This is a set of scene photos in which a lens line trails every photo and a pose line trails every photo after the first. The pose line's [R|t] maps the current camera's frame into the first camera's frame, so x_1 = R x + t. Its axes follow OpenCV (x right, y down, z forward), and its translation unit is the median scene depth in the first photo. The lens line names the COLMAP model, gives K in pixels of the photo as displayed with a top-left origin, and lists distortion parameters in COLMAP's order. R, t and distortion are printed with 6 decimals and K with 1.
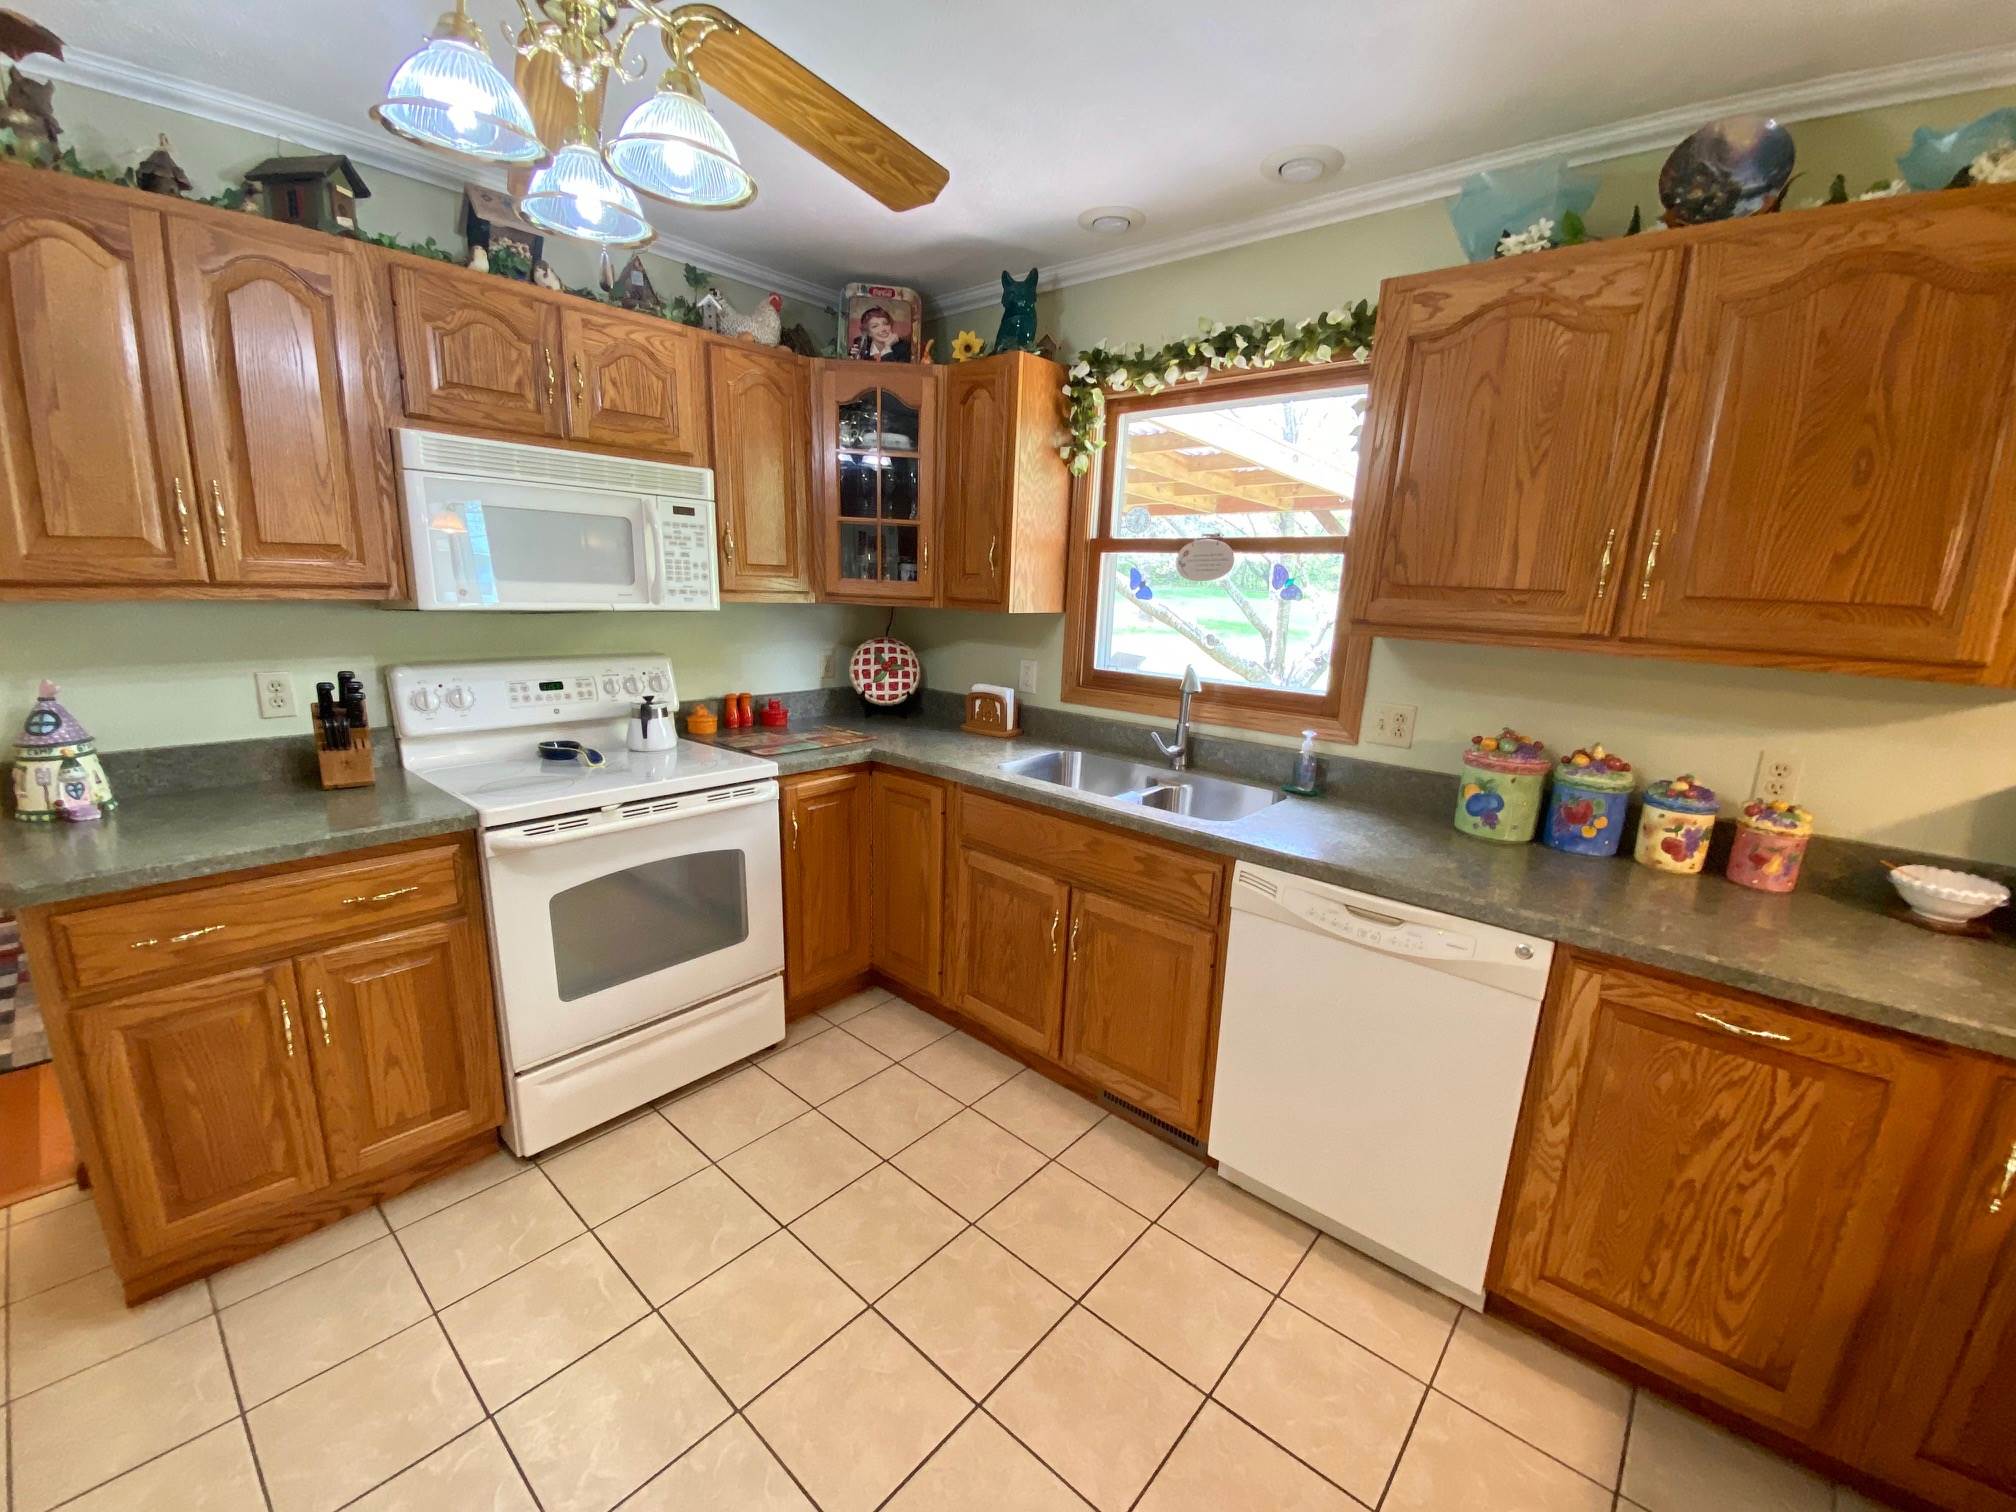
lens RADIAL K [[819.4, 0, 1003.5], [0, 819.4, 766.9], [0, 0, 1]] dist [0.064432, -0.046872]
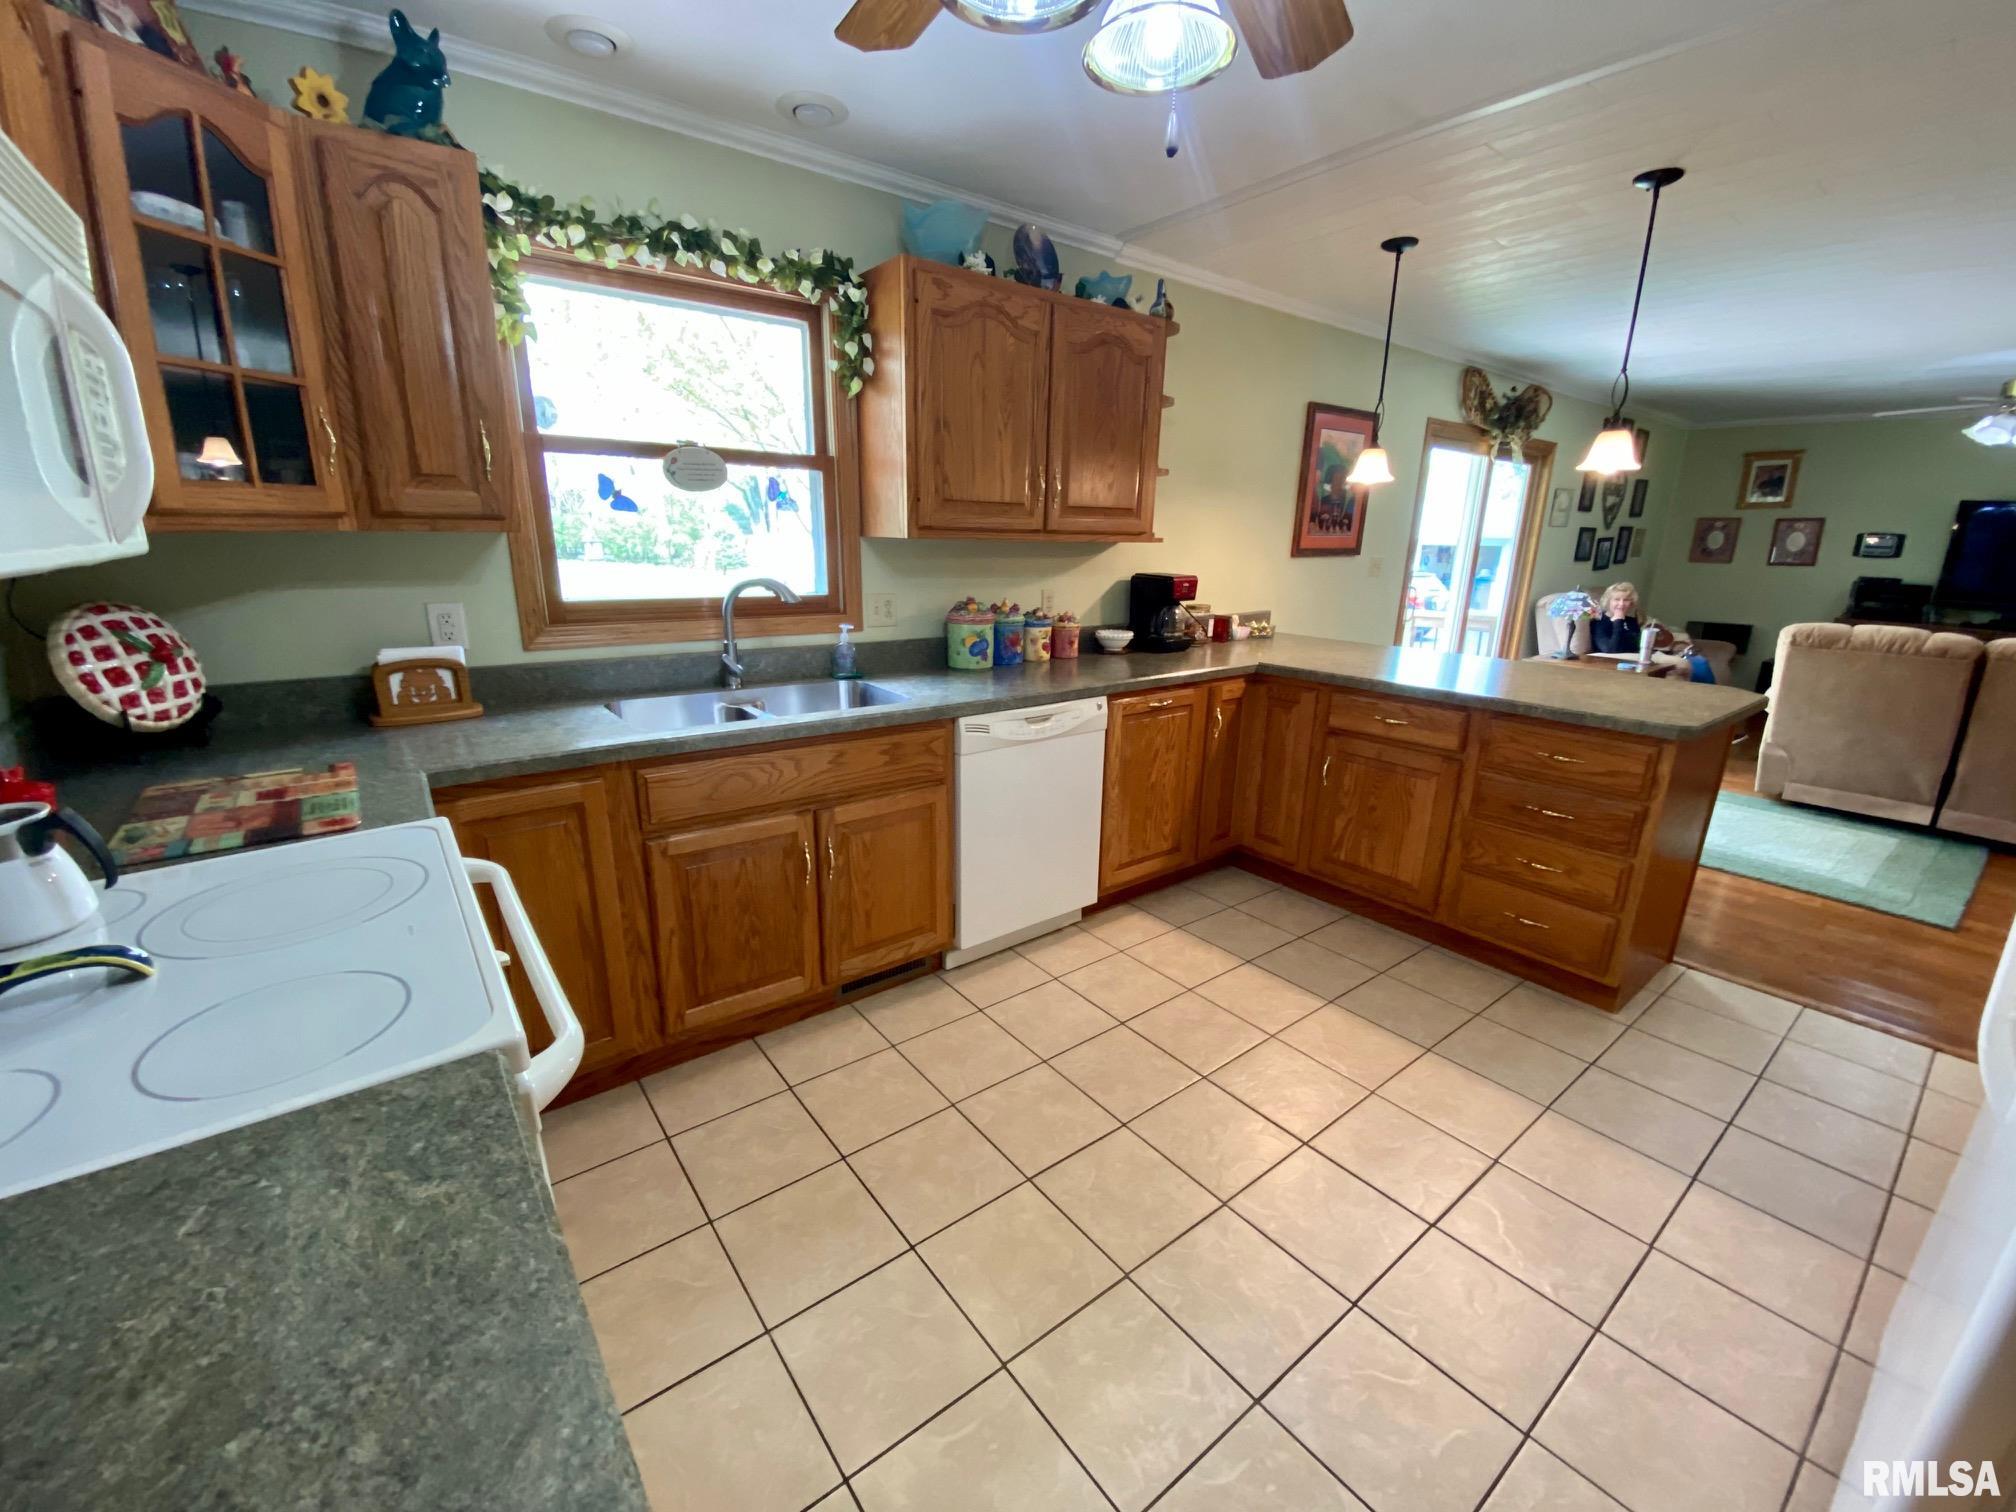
lens RADIAL K [[819.4, 0, 1003.5], [0, 819.4, 766.9], [0, 0, 1]] dist [0.064432, -0.046872]
pose [[0.191668, -0.299612, 0.934610, -0.759341], [0.210805, 0.942608, 0.258944, -0.108890], [-0.958553, 0.147390, 0.243827, 0.516795]]
